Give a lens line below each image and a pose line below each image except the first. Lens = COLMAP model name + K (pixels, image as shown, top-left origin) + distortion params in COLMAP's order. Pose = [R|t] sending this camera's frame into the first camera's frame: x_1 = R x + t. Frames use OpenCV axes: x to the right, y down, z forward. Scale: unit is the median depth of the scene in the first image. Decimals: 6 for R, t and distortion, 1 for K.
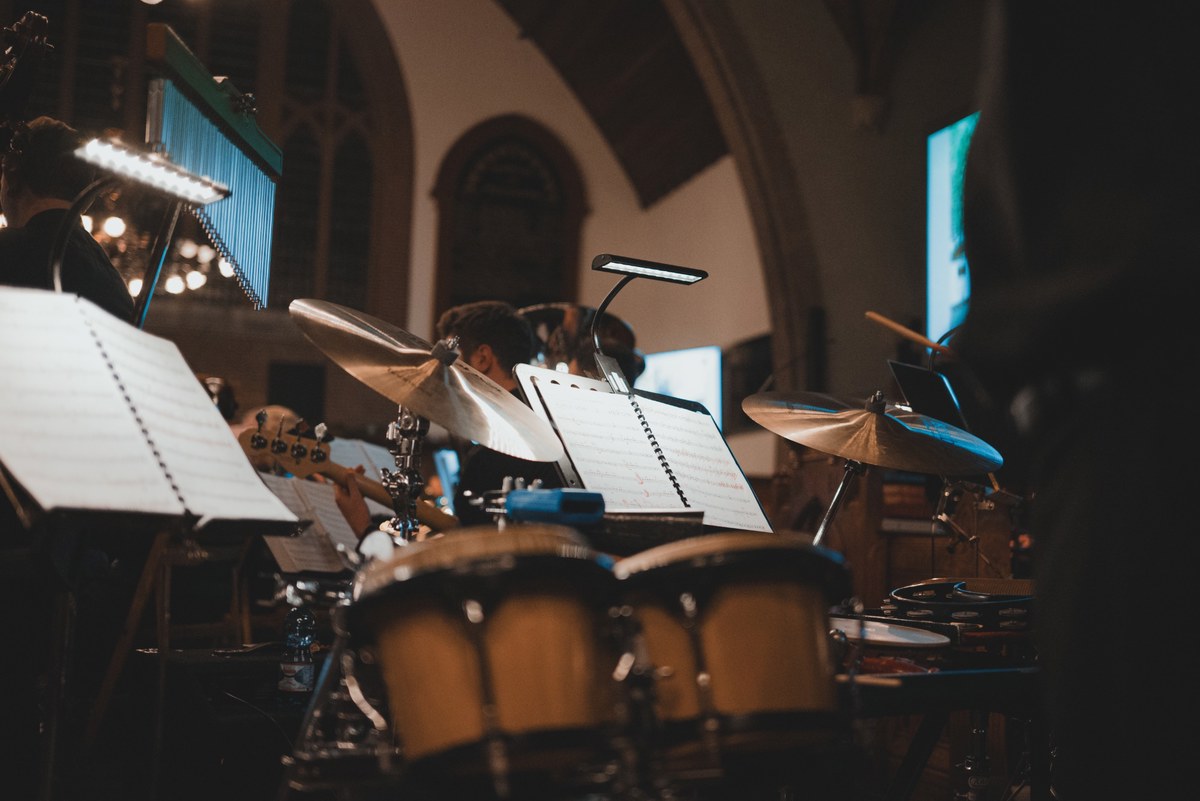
lens RADIAL K [[1256.8, 0, 600.0], [0, 1256.8, 400.5], [0, 0, 1]] dist [-0.006334, 0.006900]
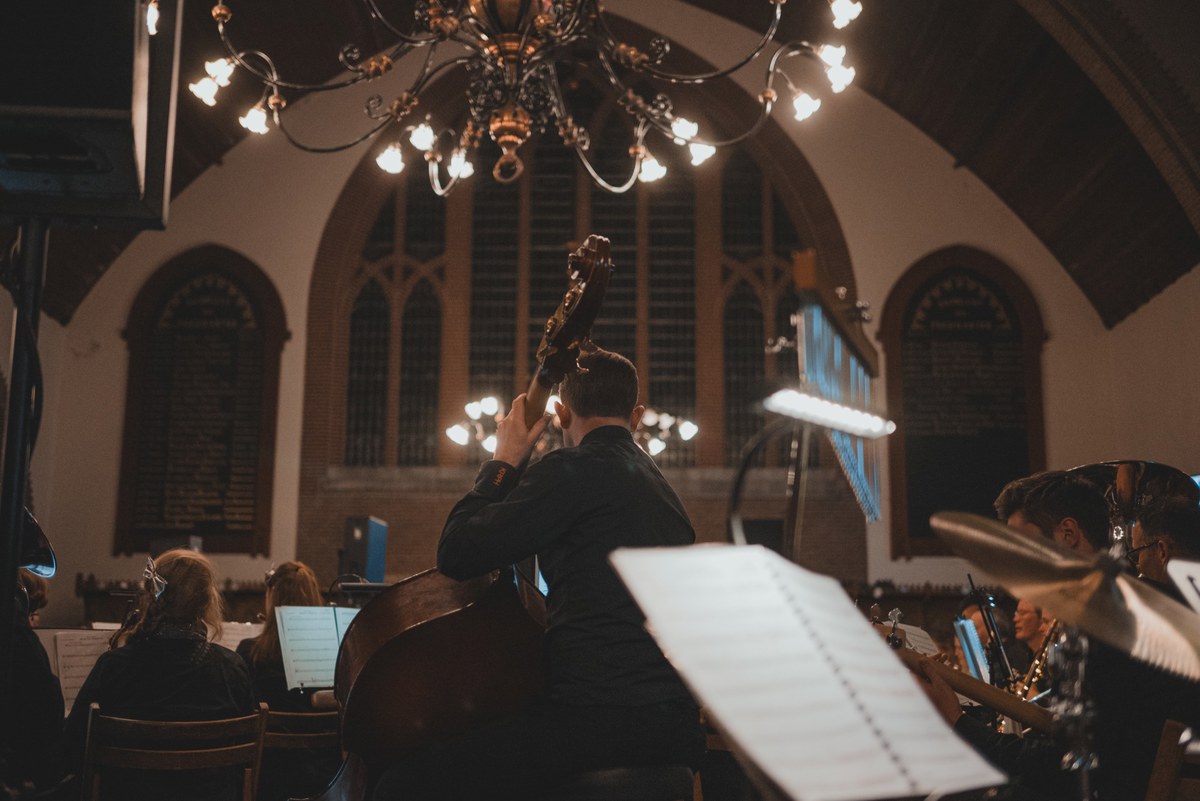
lens RADIAL K [[1256.8, 0, 600.0], [0, 1256.8, 400.5], [0, 0, 1]] dist [-0.006334, 0.006900]
pose [[0.953257, -0.091782, -0.287884, -0.165476], [0.063540, 0.992337, -0.105976, -0.067132], [0.295405, 0.082730, 0.951784, 0.037165]]
